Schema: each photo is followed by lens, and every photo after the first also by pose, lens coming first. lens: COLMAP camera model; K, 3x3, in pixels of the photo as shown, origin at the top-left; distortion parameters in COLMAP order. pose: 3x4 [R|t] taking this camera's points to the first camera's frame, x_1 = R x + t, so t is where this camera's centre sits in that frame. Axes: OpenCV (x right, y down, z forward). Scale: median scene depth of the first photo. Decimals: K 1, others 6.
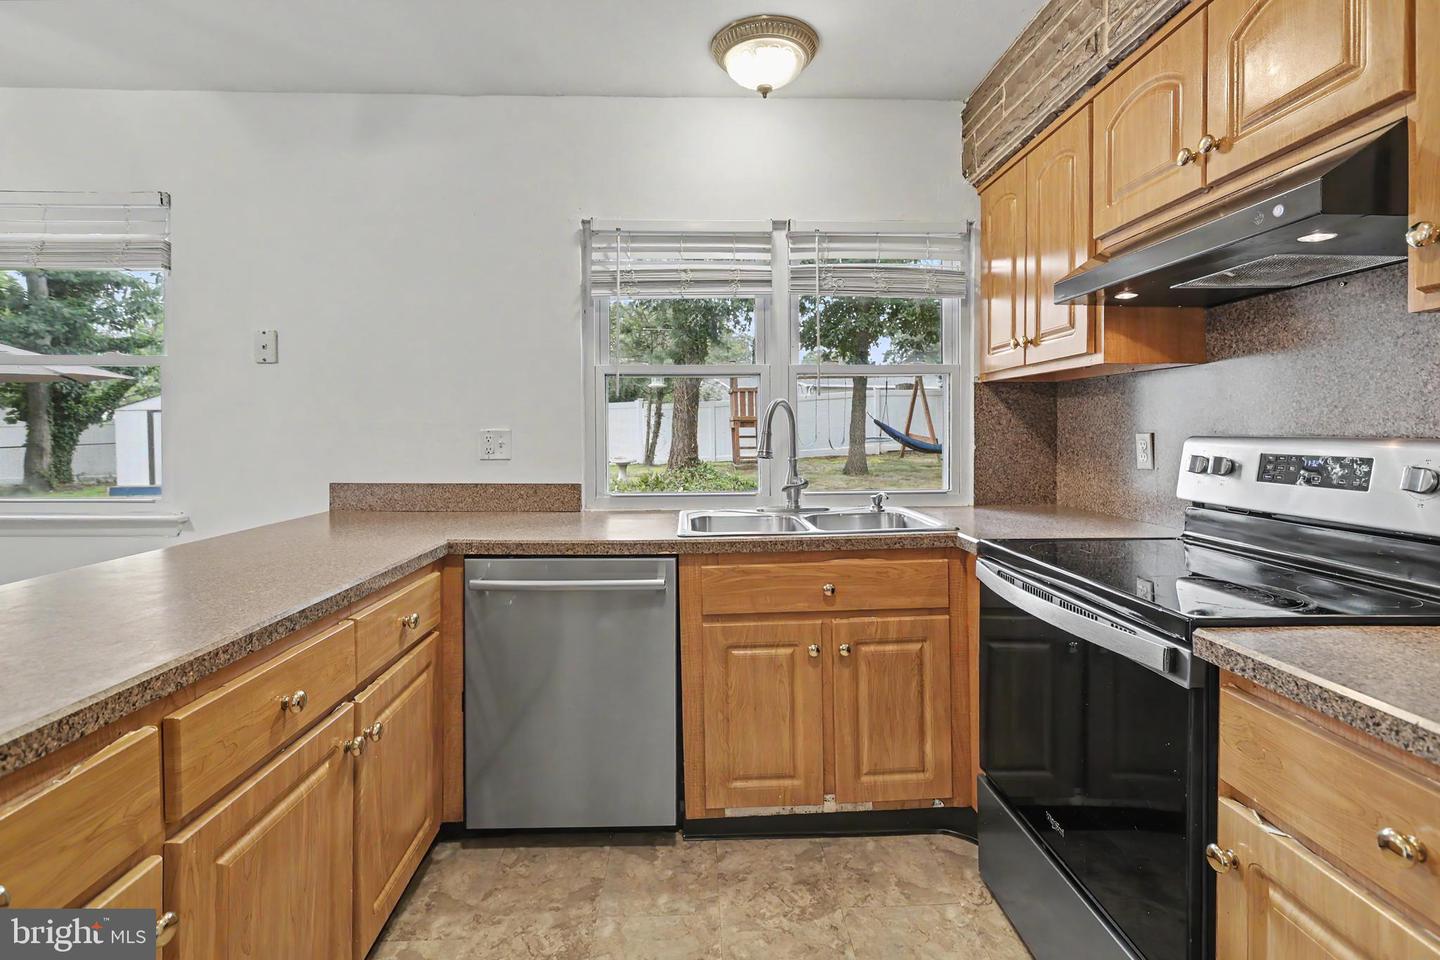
lens RADIAL K [[654.1, 0, 716.8], [0, 654.1, 435.4], [0, 0, 1]] dist [-0.005095, 0.003054]
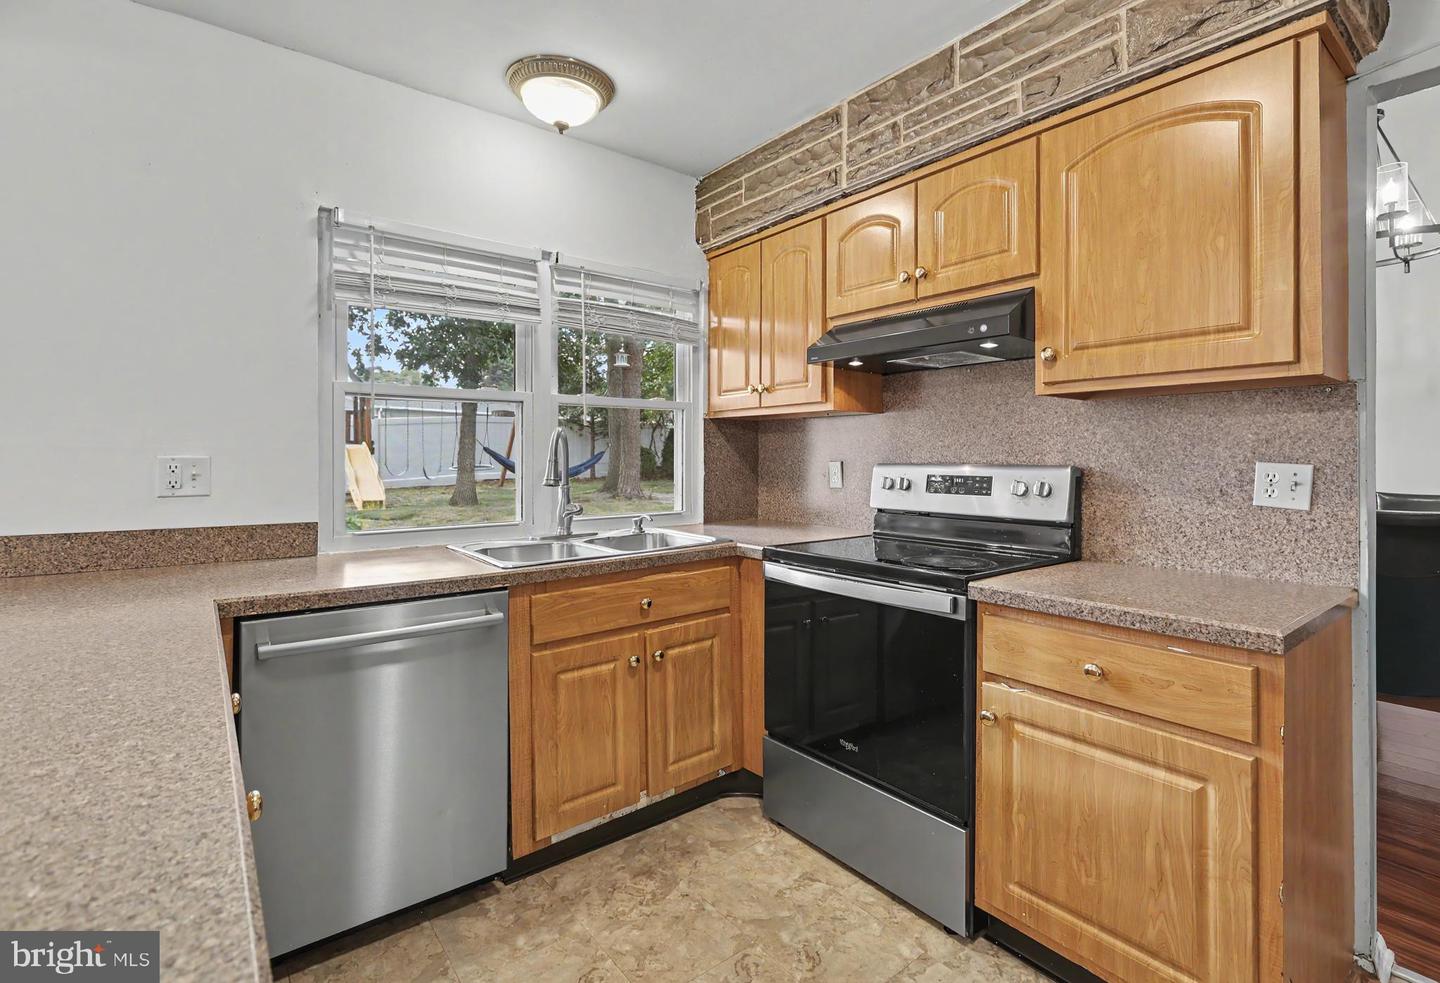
lens RADIAL K [[667.5, 0, 728.9], [0, 667.5, 455.8], [0, 0, 1]] dist [-0.002476, 0.001496]
pose [[0.804923, 0.005044, 0.593358, -0.377338], [0.001549, 0.999943, -0.010602, -0.000871], [-0.593378, 0.009453, 0.804869, 0.008355]]
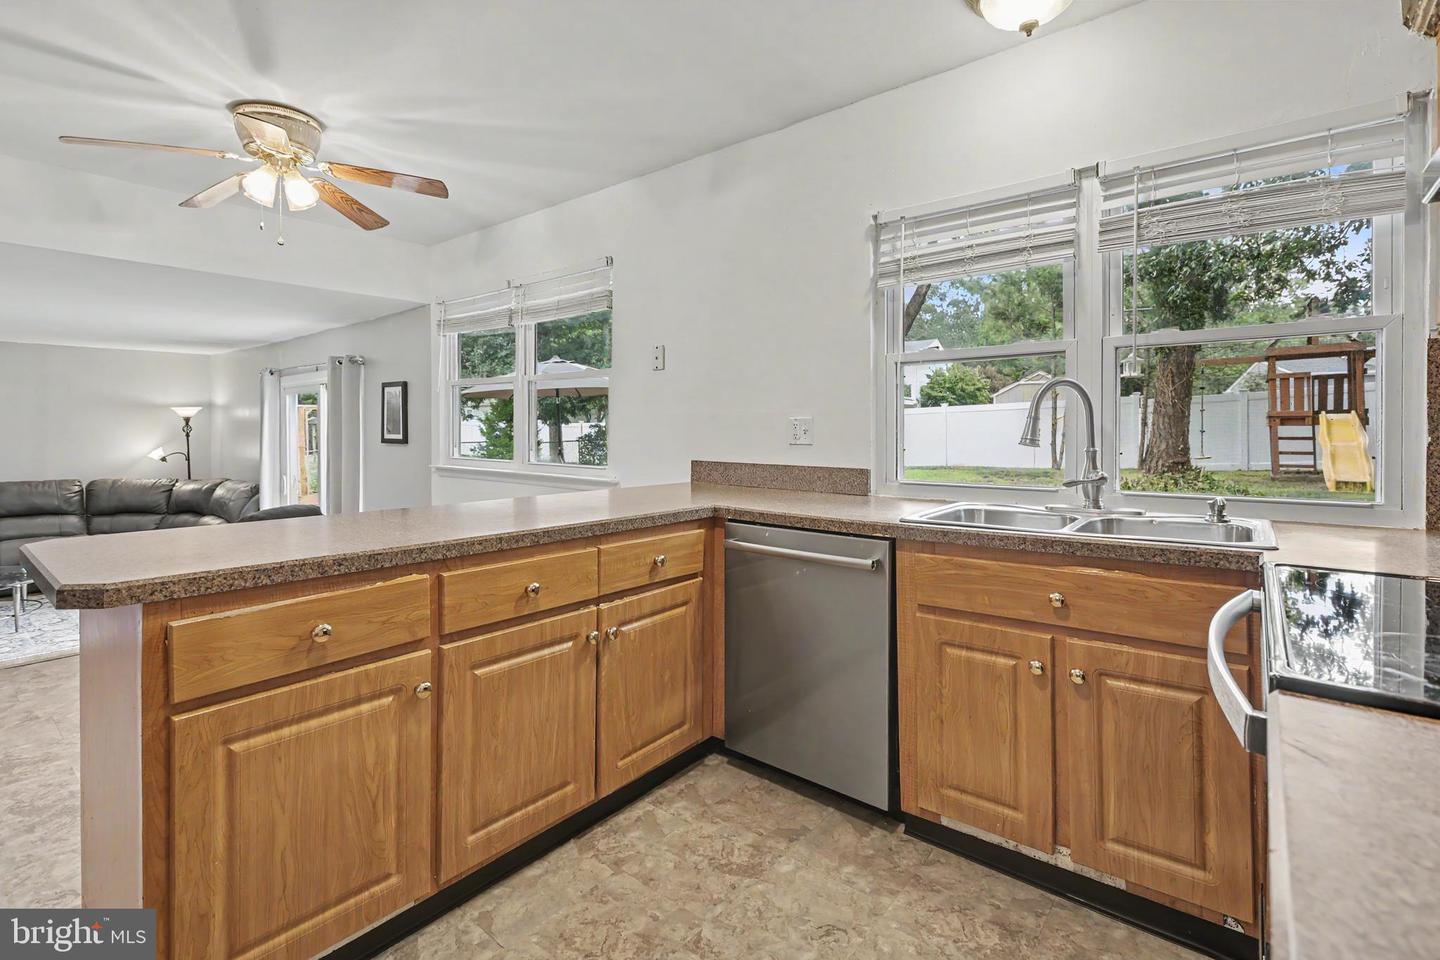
lens RADIAL K [[654.1, 0, 725.1], [0, 654.1, 432.1], [0, 0, 1]] dist [-0.005095, 0.003054]
pose [[0.758337, 0.005822, -0.651837, 0.385382], [-0.009306, 0.999955, -0.001895, 0.024832], [0.651796, 0.007503, 0.758357, 0.080535]]
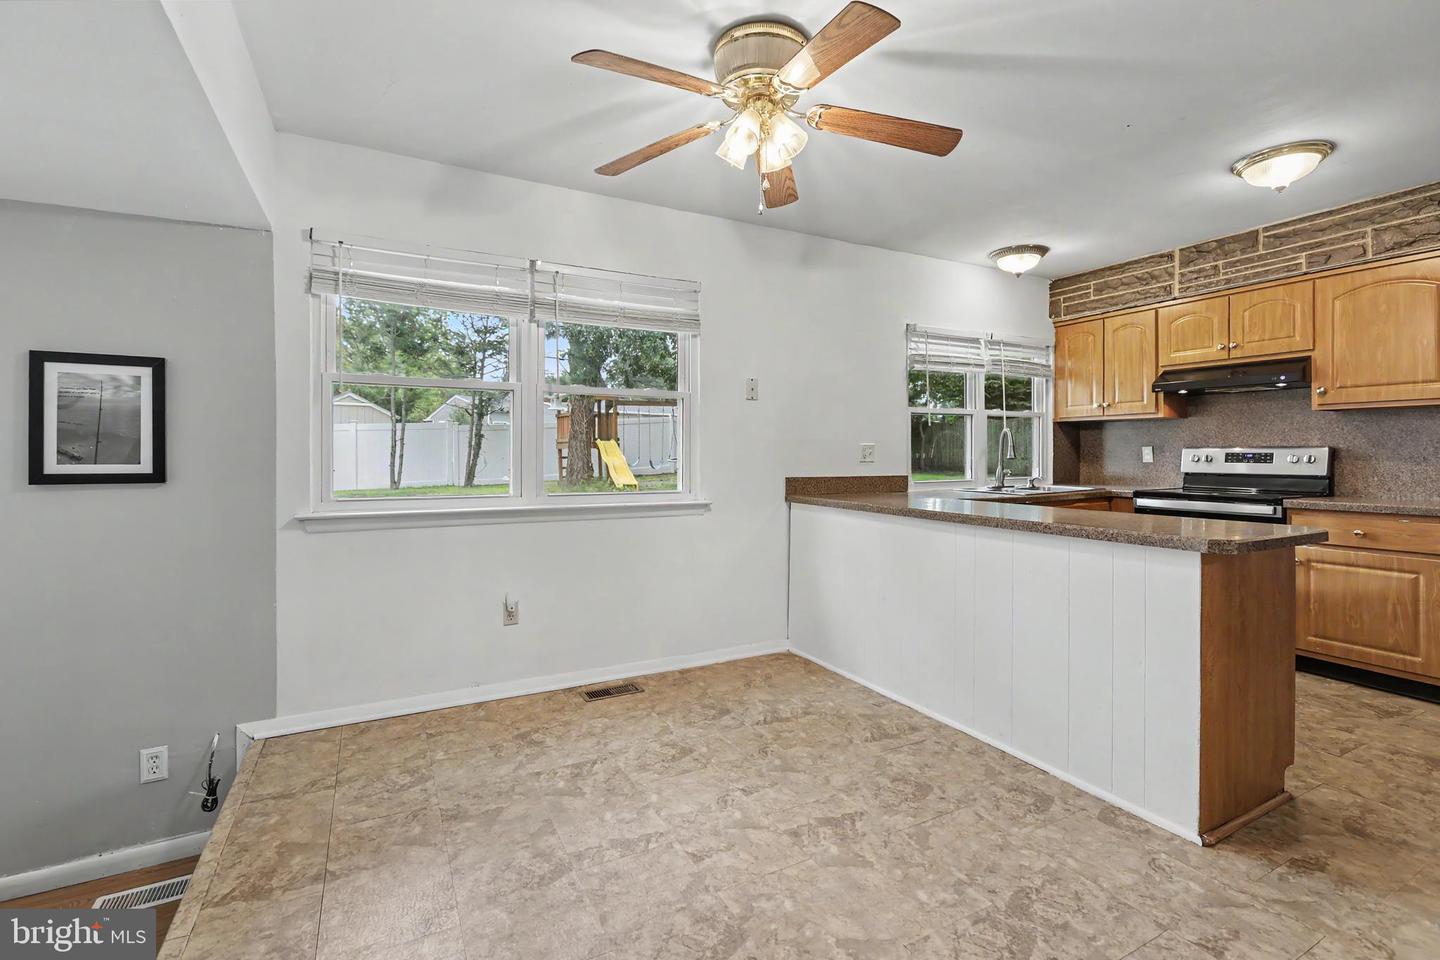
lens RADIAL K [[654.1, 0, 697.4], [0, 654.1, 453.9], [0, 0, 1]] dist [-0.005095, 0.003054]
pose [[0.903242, -0.000494, 0.429131, -1.891467], [0.003342, 0.999977, -0.005883, 0.032670], [-0.429118, 0.006748, 0.903223, -0.426845]]
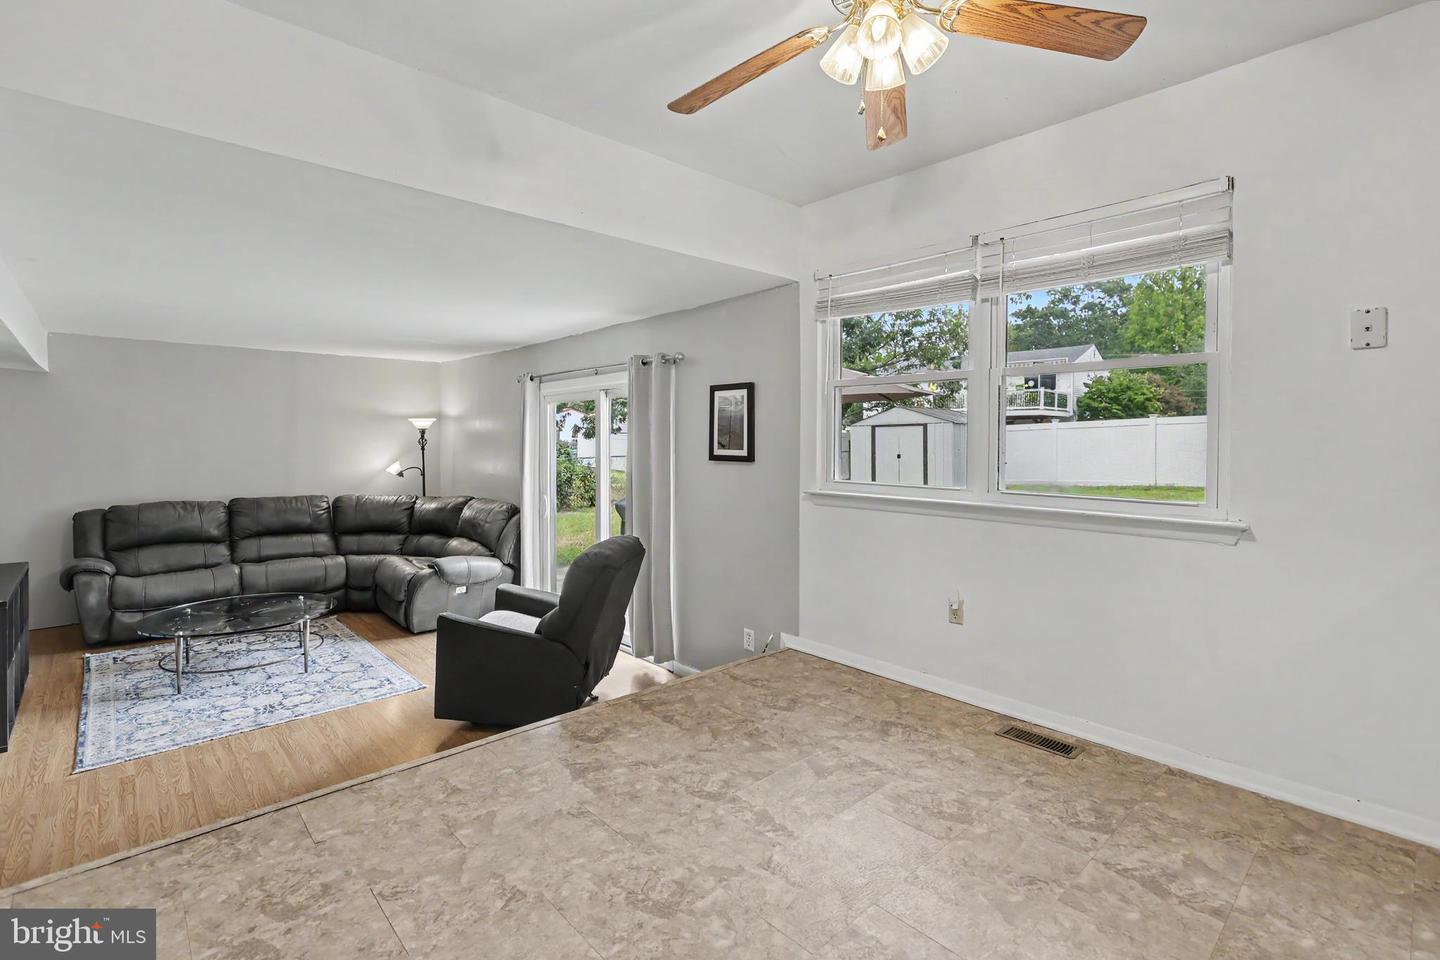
lens RADIAL K [[654.1, 0, 716.1], [0, 654.1, 440.9], [0, 0, 1]] dist [-0.005095, 0.003054]
pose [[0.654762, 0.002137, -0.755832, -0.804823], [-0.012888, 0.999882, -0.008337, 0.032125], [0.755725, 0.015200, 0.654712, -0.214685]]
